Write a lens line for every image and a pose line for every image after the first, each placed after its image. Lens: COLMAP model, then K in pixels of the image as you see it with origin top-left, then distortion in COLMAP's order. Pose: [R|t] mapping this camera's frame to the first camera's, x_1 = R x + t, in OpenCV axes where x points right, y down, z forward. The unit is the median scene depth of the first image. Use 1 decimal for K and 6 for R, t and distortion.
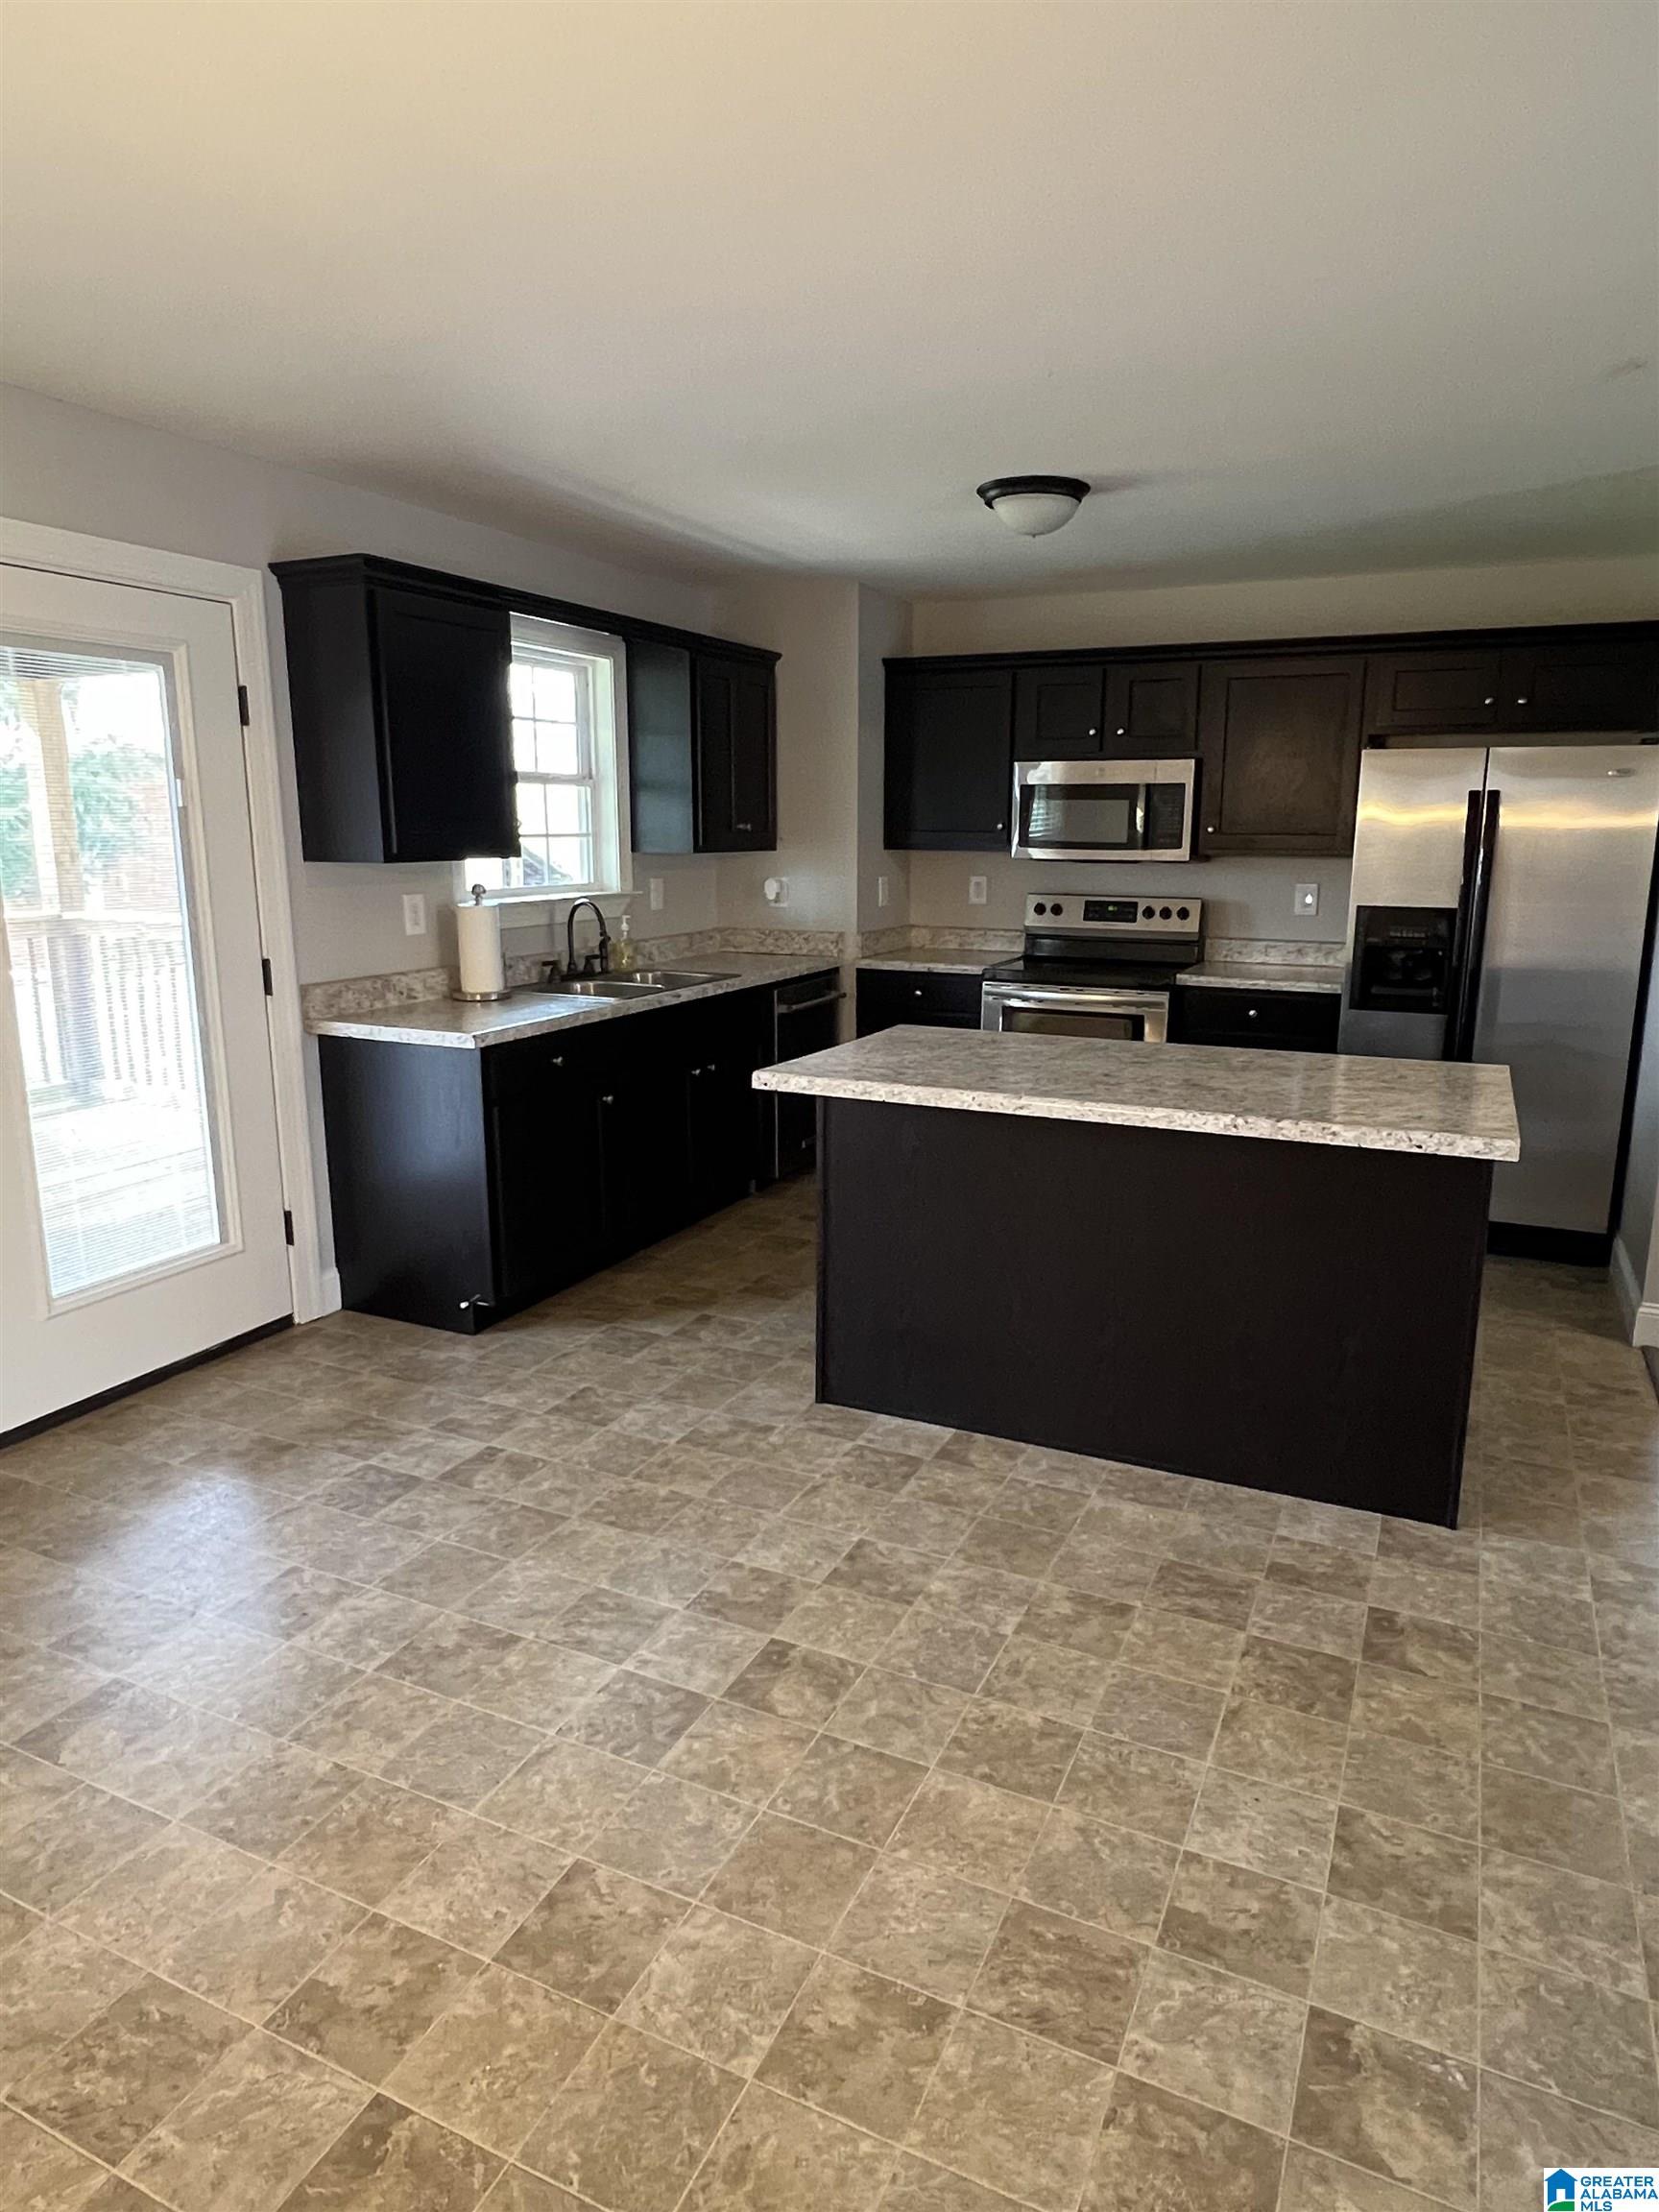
lens RADIAL K [[1318.4, 0, 828.0], [0, 1318.4, 1108.3], [0, 0, 1]] dist [-0.000608, 0.000657]
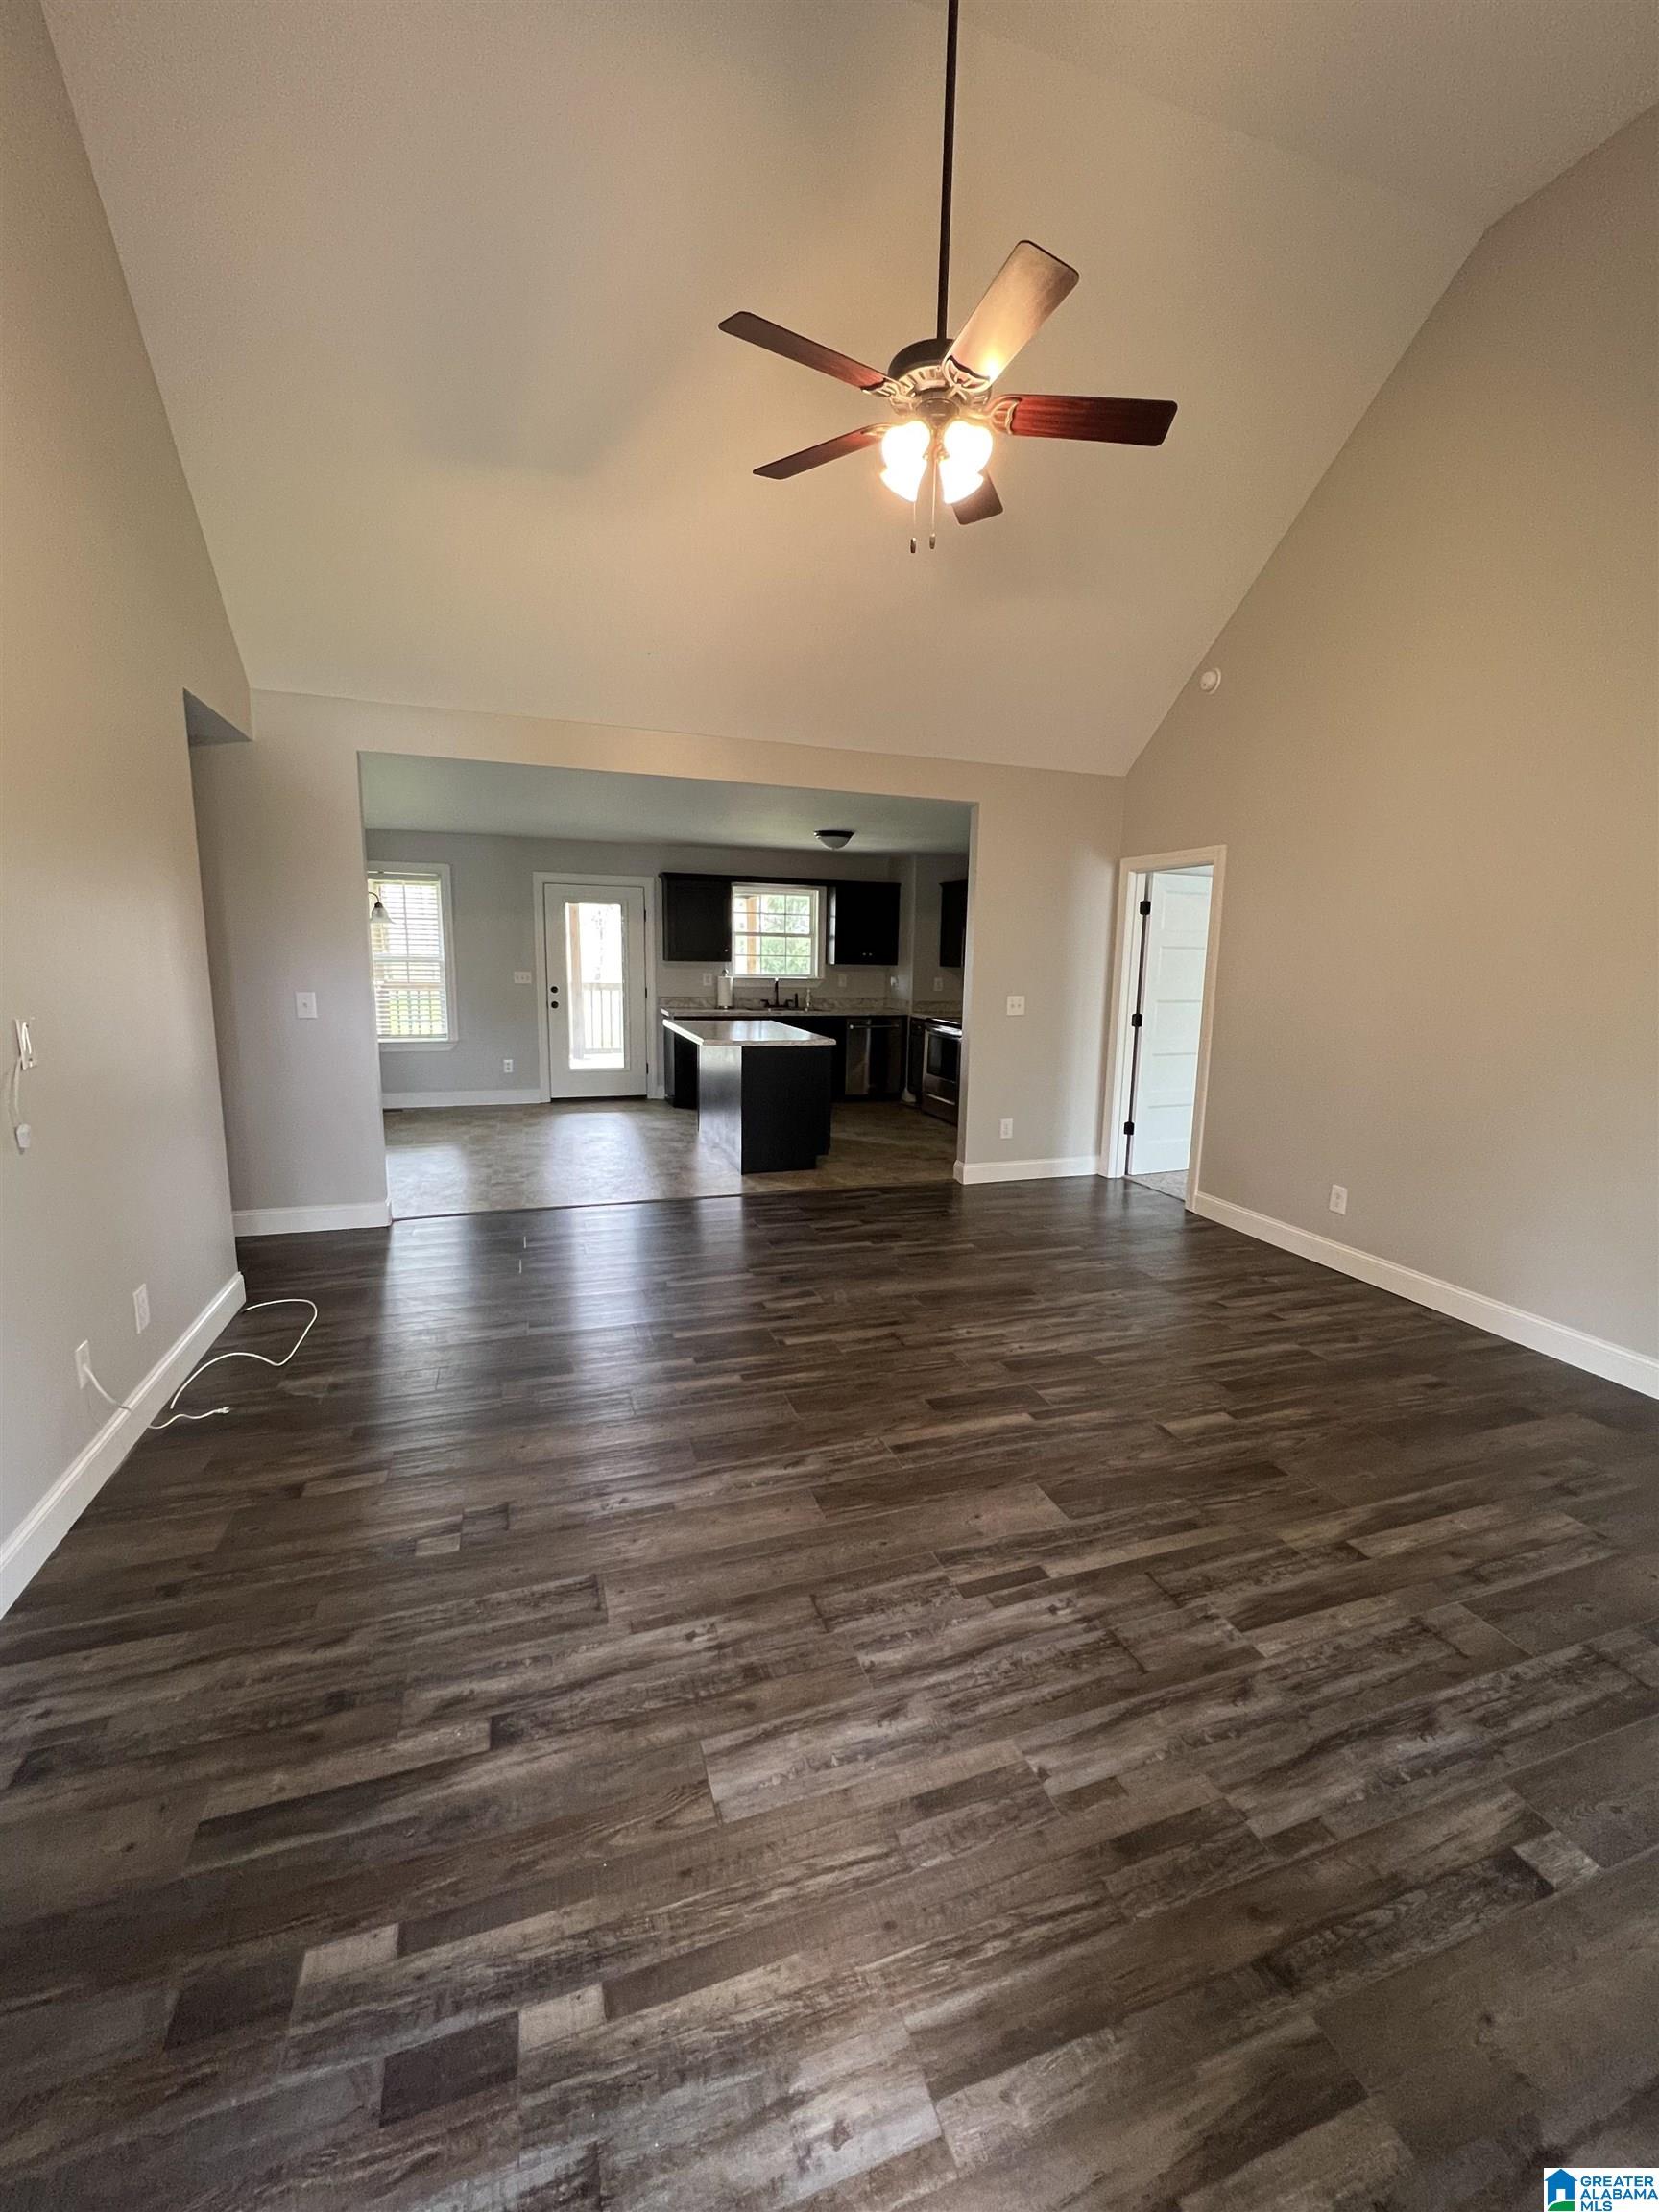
lens RADIAL K [[891.4, 0, 840.3], [0, 891.4, 1108.3], [0, 0, 1]] dist [0.000715, 0.000004]
pose [[0.706926, 0.131894, -0.694881, 1.524028], [-0.168807, 0.985530, 0.015328, 0.072167], [0.686848, 0.106464, 0.718961, -0.277970]]
